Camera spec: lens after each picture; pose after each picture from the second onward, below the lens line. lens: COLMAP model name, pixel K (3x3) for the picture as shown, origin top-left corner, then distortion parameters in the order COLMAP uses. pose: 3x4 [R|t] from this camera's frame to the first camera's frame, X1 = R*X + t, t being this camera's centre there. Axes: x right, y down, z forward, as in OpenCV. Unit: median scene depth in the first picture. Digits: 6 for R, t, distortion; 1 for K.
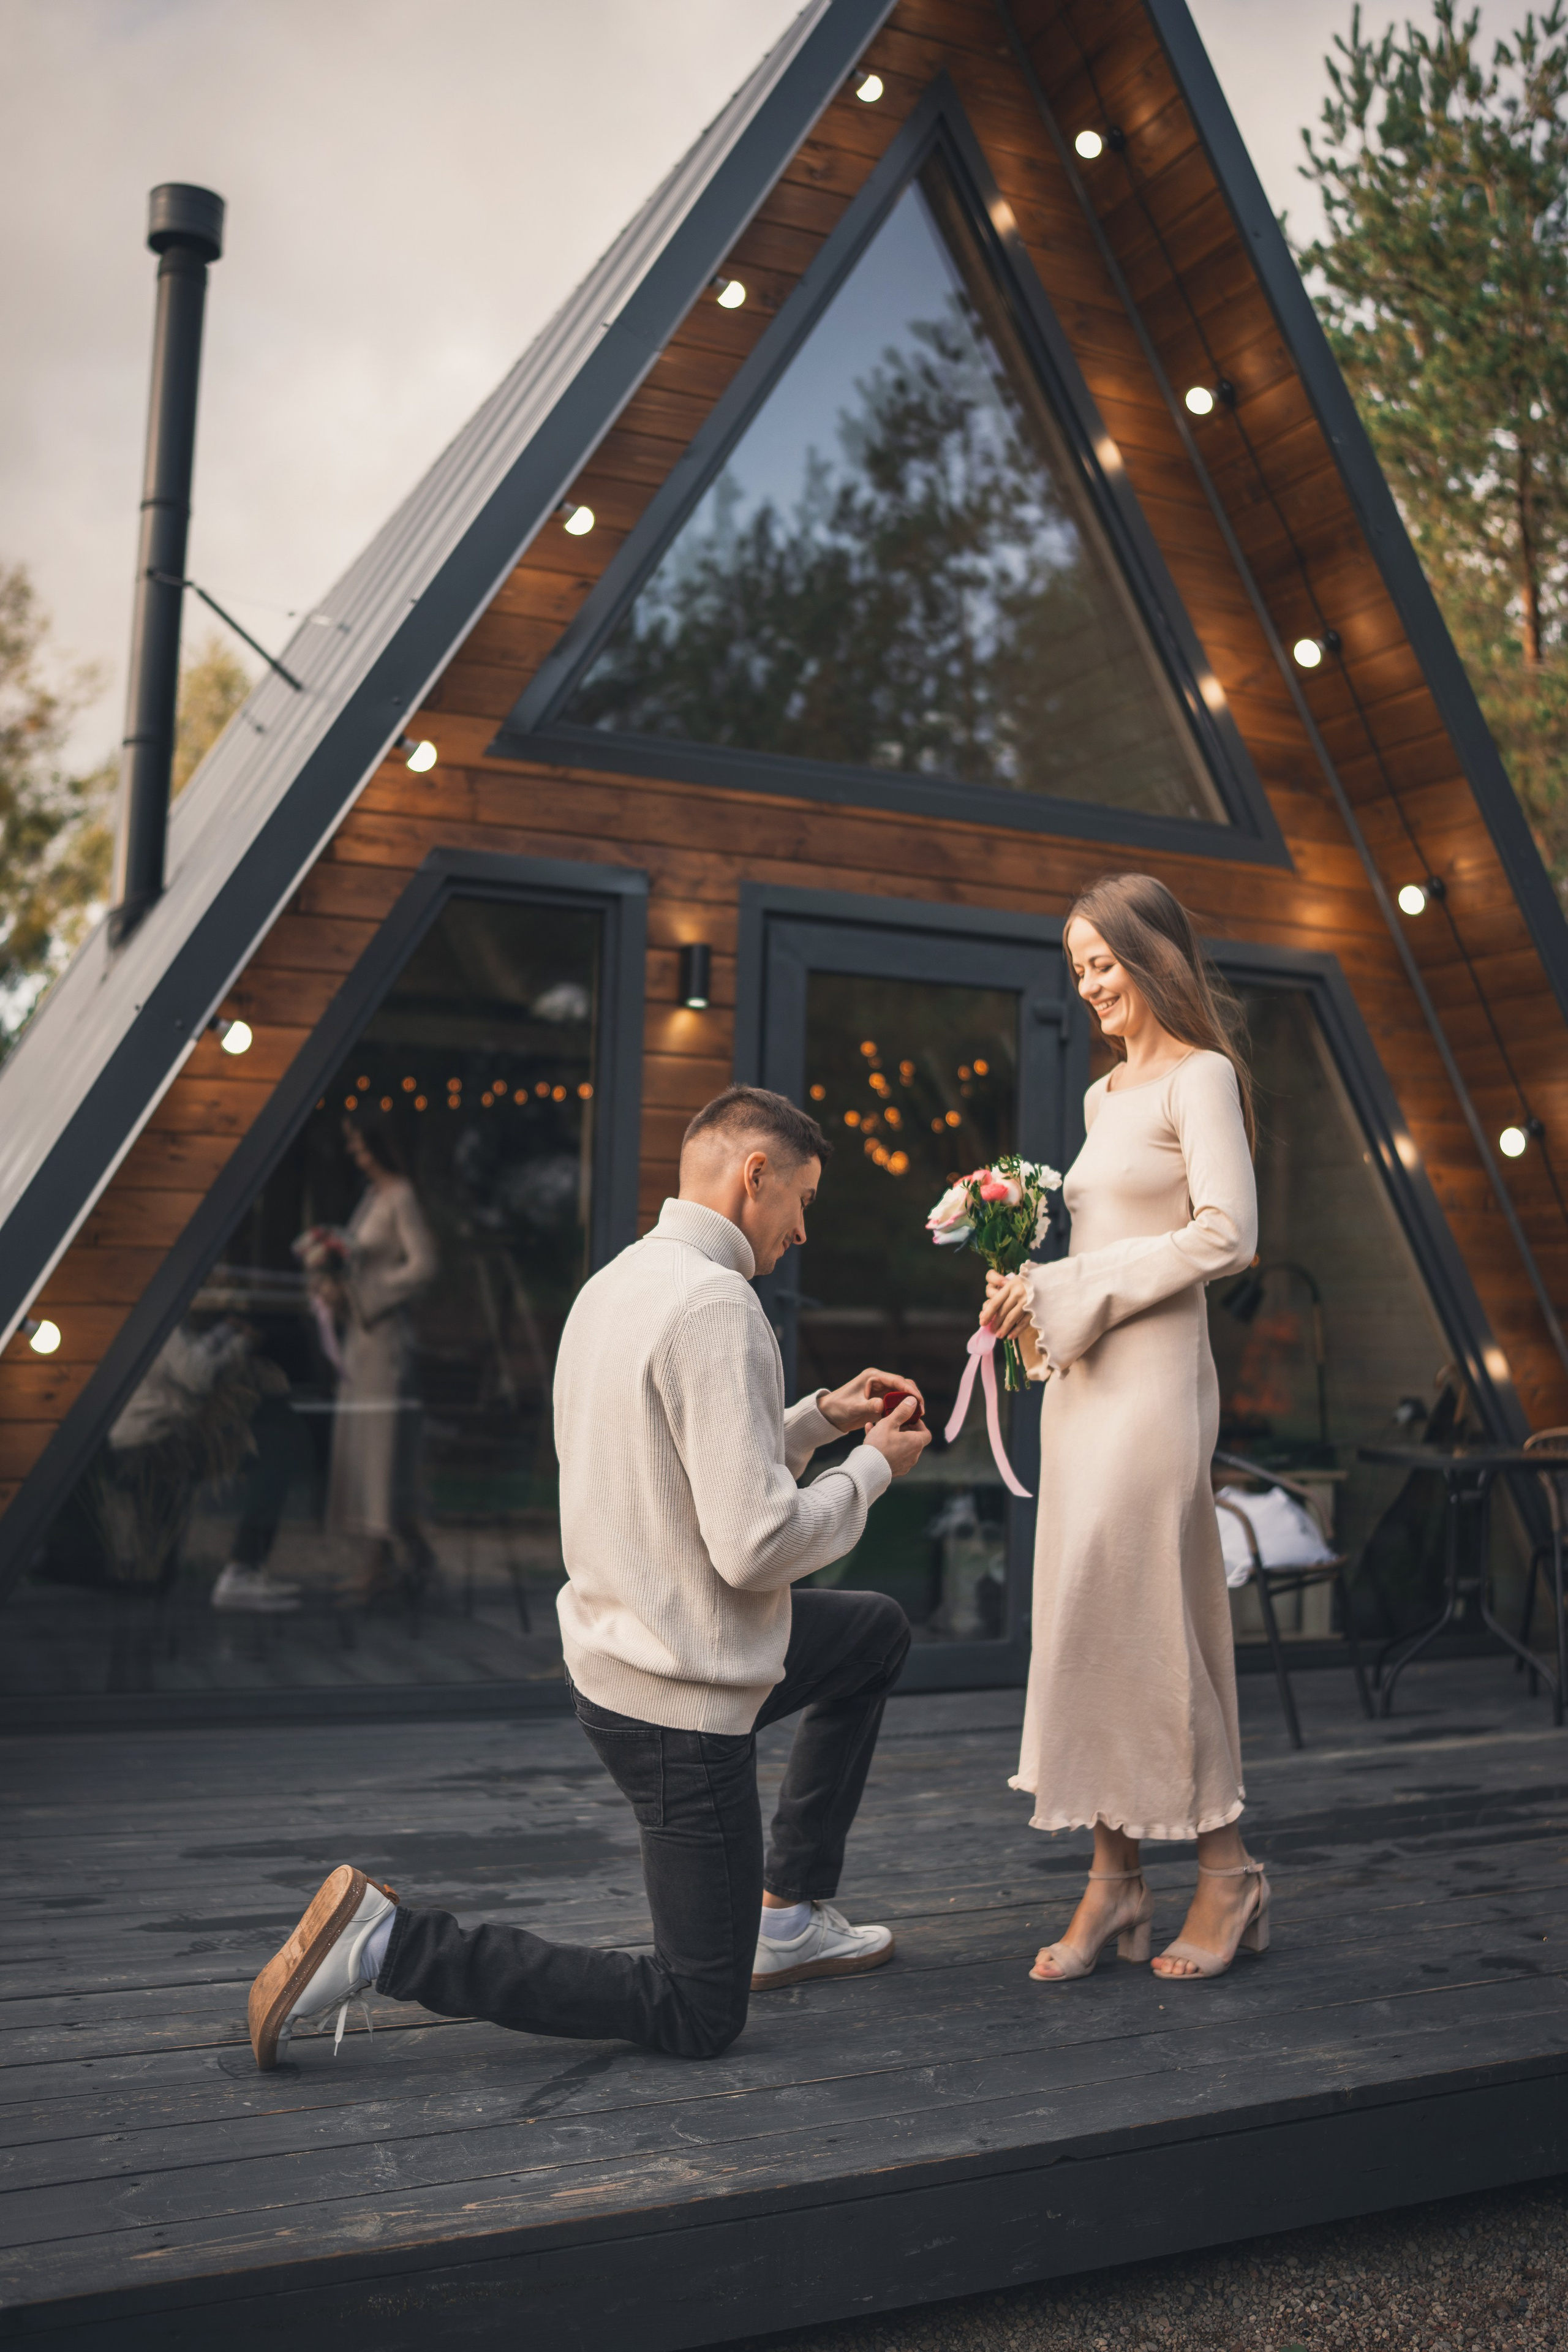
lens RADIAL K [[2265.0, 0, 784.0], [0, 2265.0, 1176.0], [0, 0, 1]] dist [-0.171639, 0.135081]
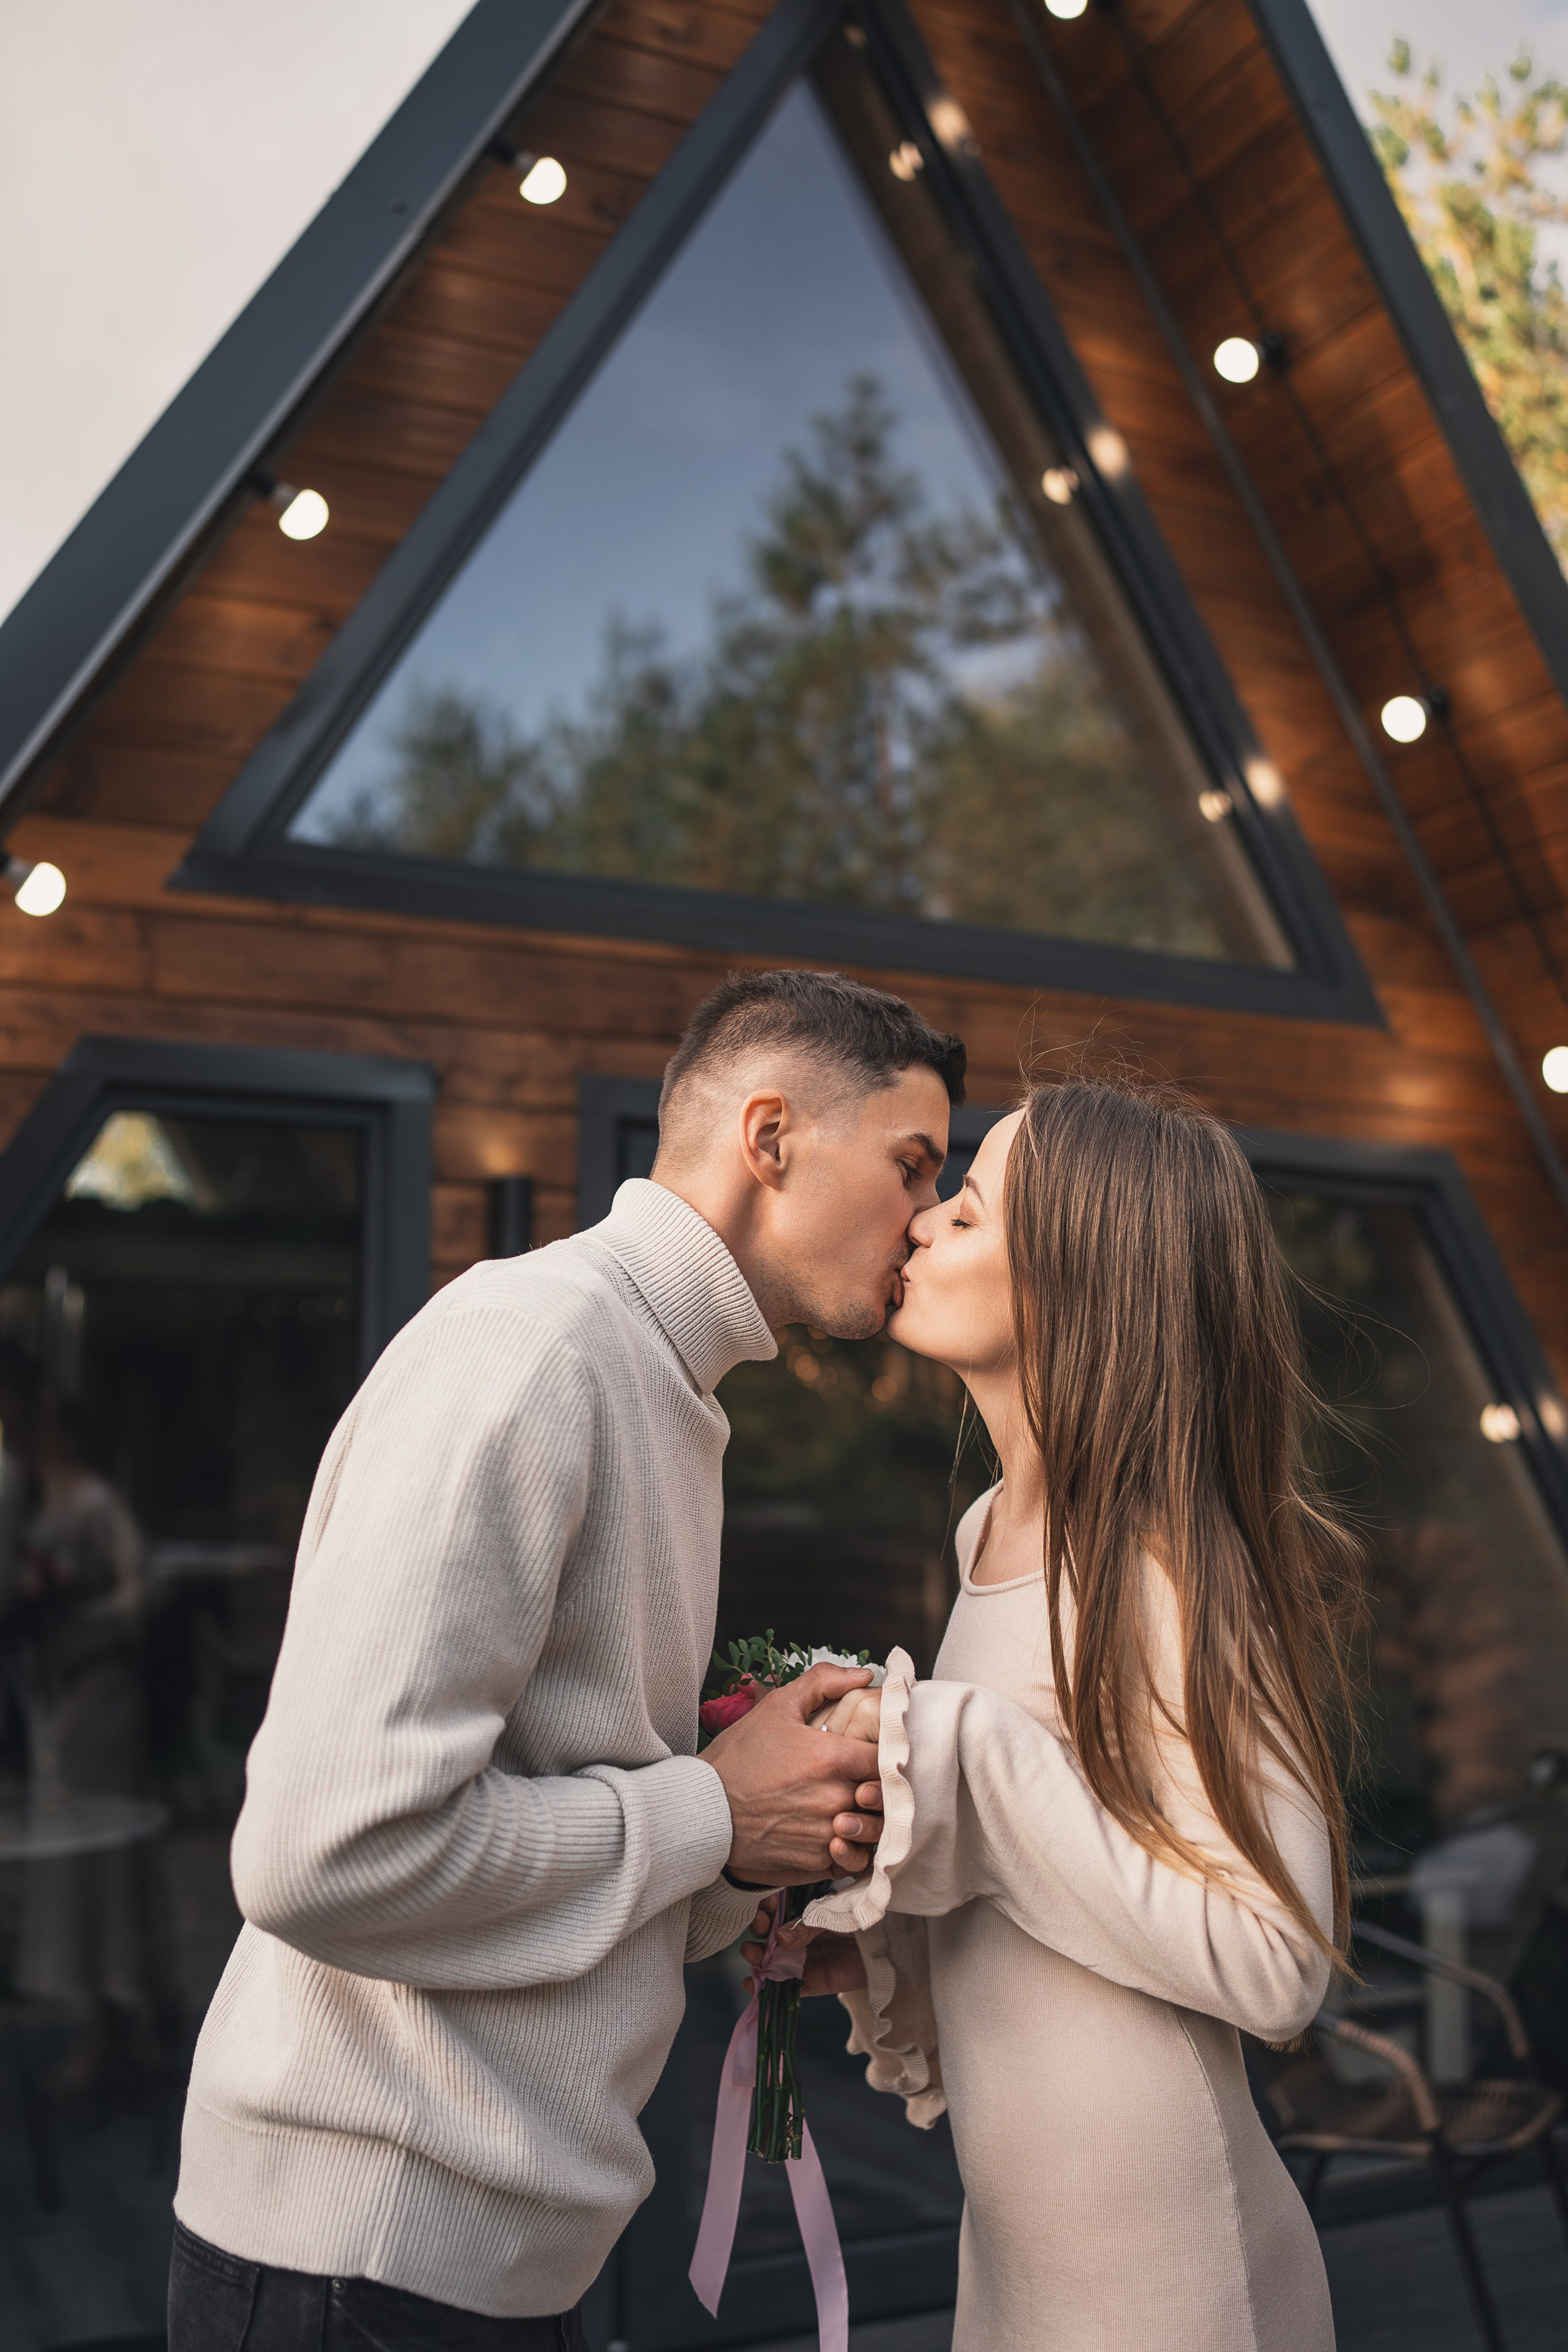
lens RADIAL K [[2264.0, 0, 768.3], [0, 2264.0, 1176.4], [0, 0, 1]] dist [-0.185996, 0.212639]
pose [[0.999241, -0.028121, 0.026942, 0.015799], [0.030035, 0.996841, -0.073522, -0.050812], [-0.024790, 0.074276, 0.996930, 0.344898]]
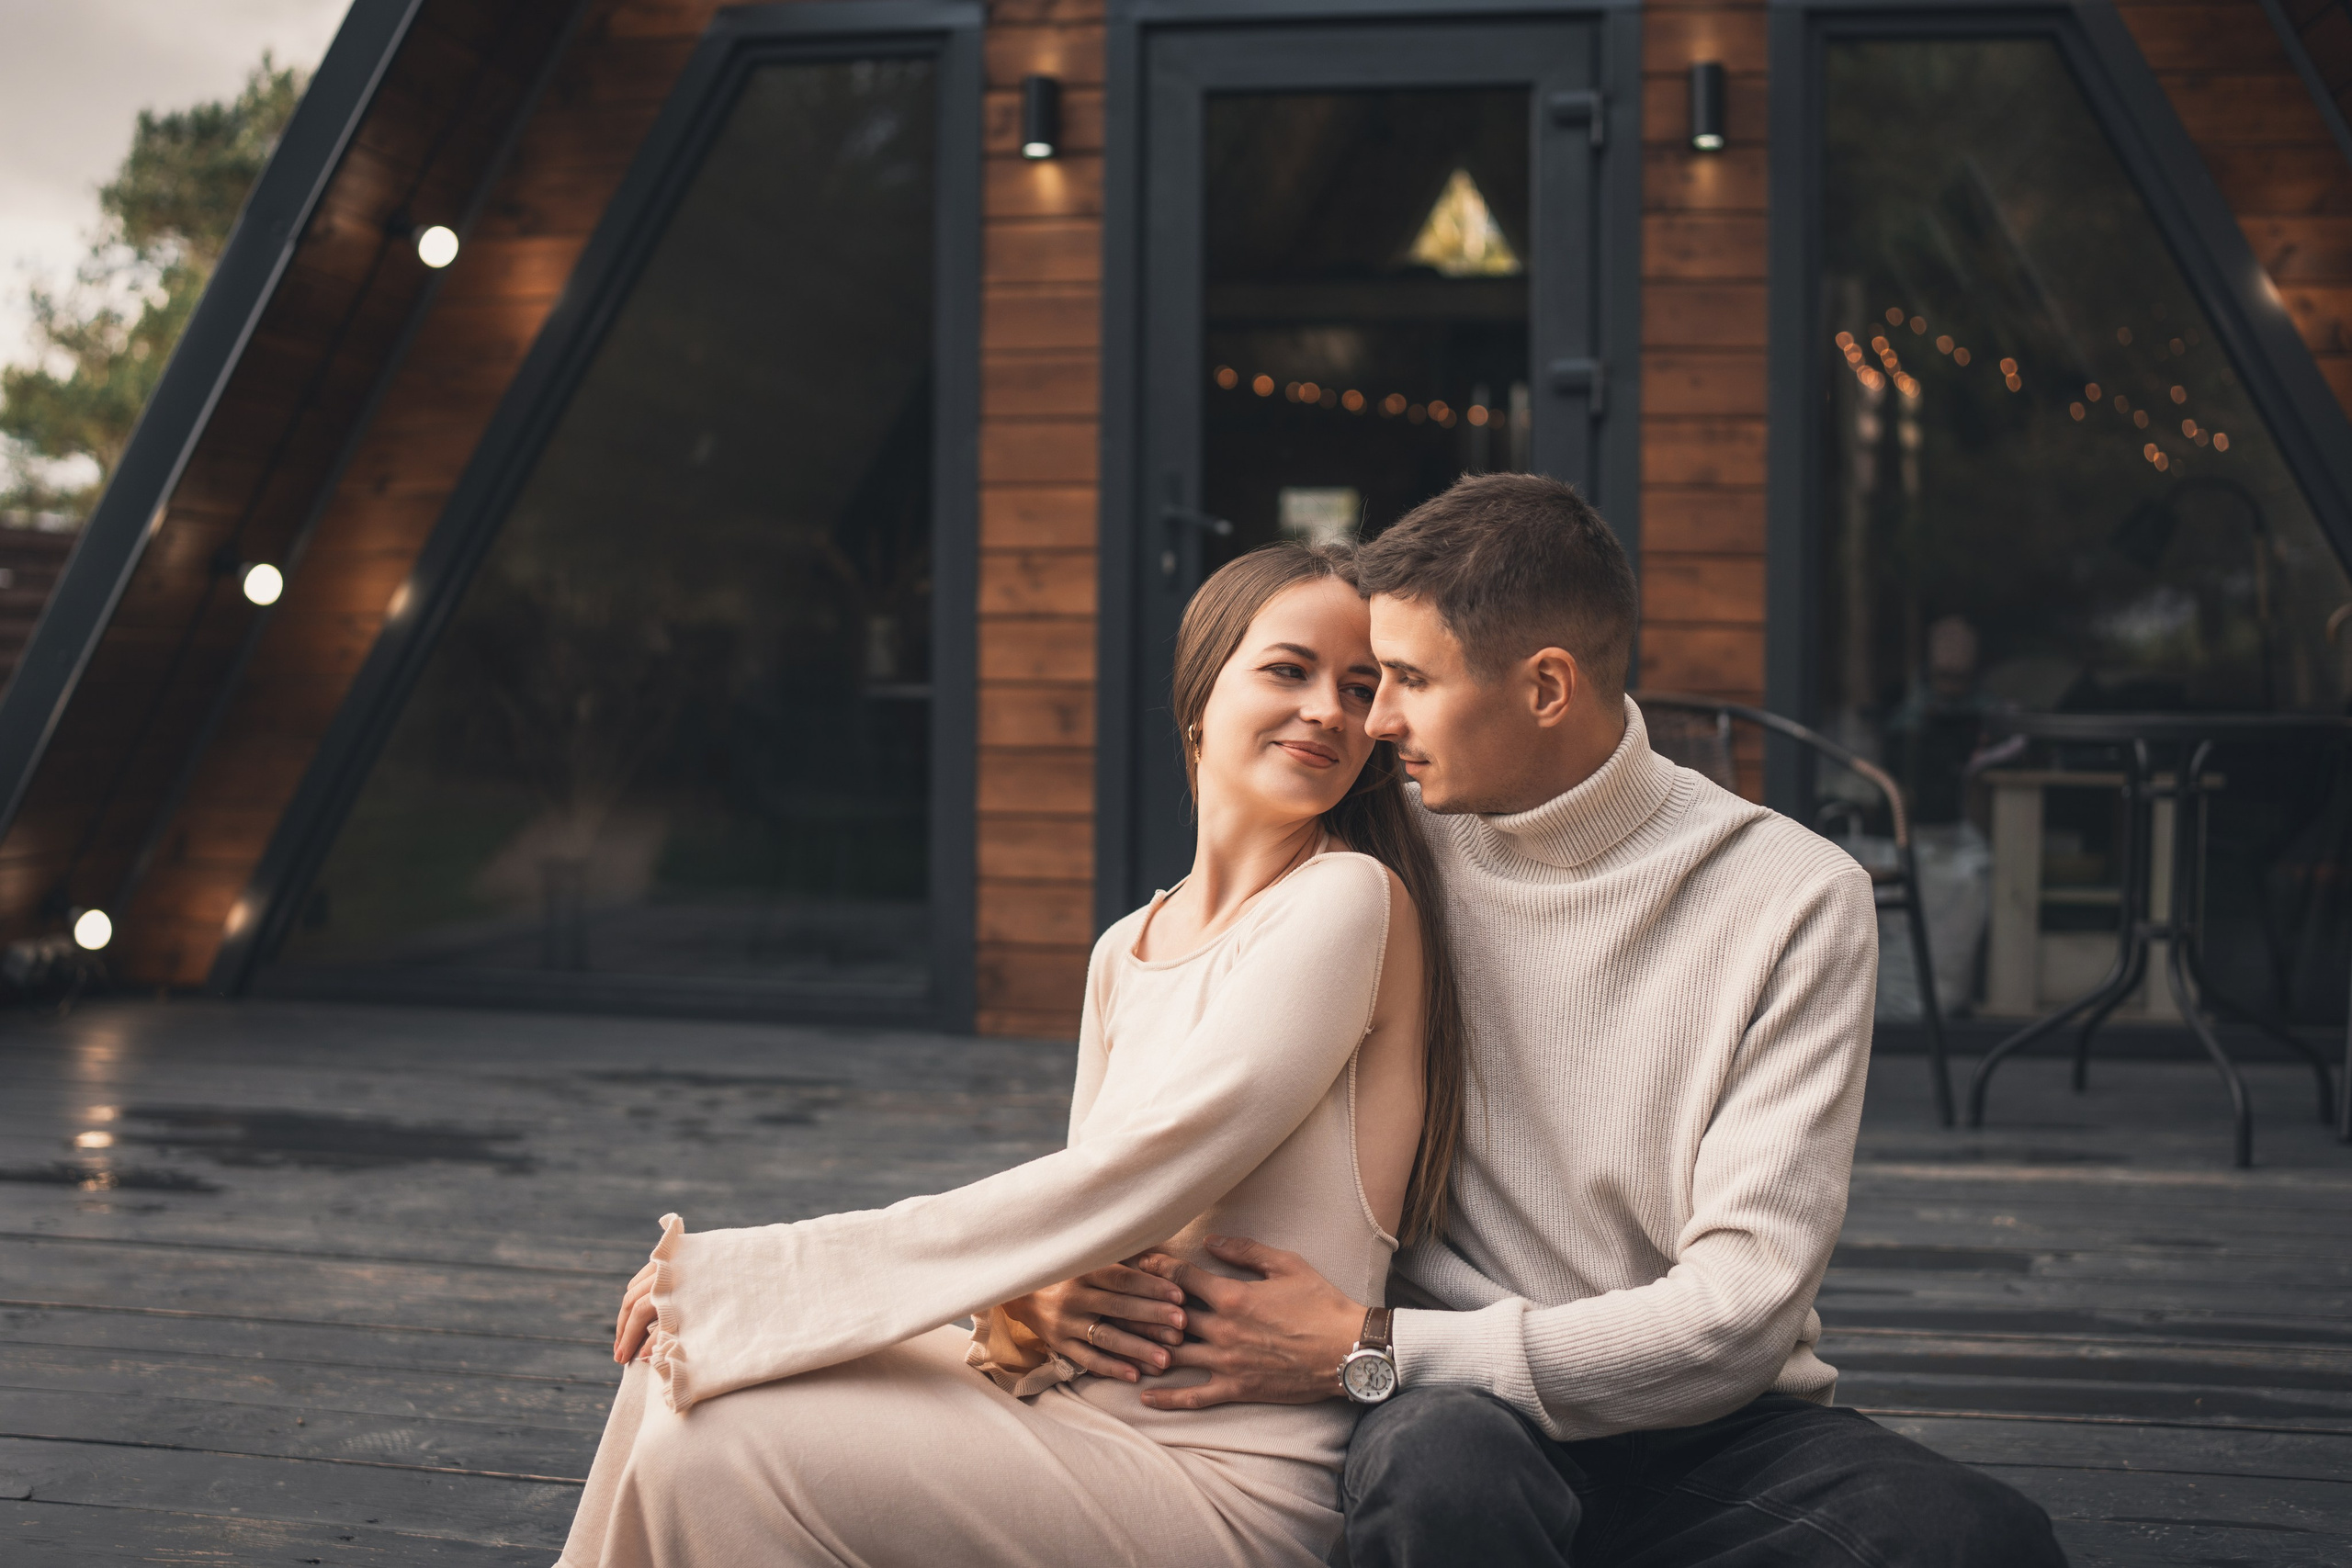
lens RADIAL K [[2272.5, 0, 1176.0], [0, 2272.5, 784.0], [0, 0, 1]] dist [-0.164423, 0.203648]
pose [[0.836074, 0.006386, -0.548579, 0.413192], [0.045966, 0.995601, 0.081646, 0.078481], [0.546687, -0.093478, 0.832103, 0.333148]]
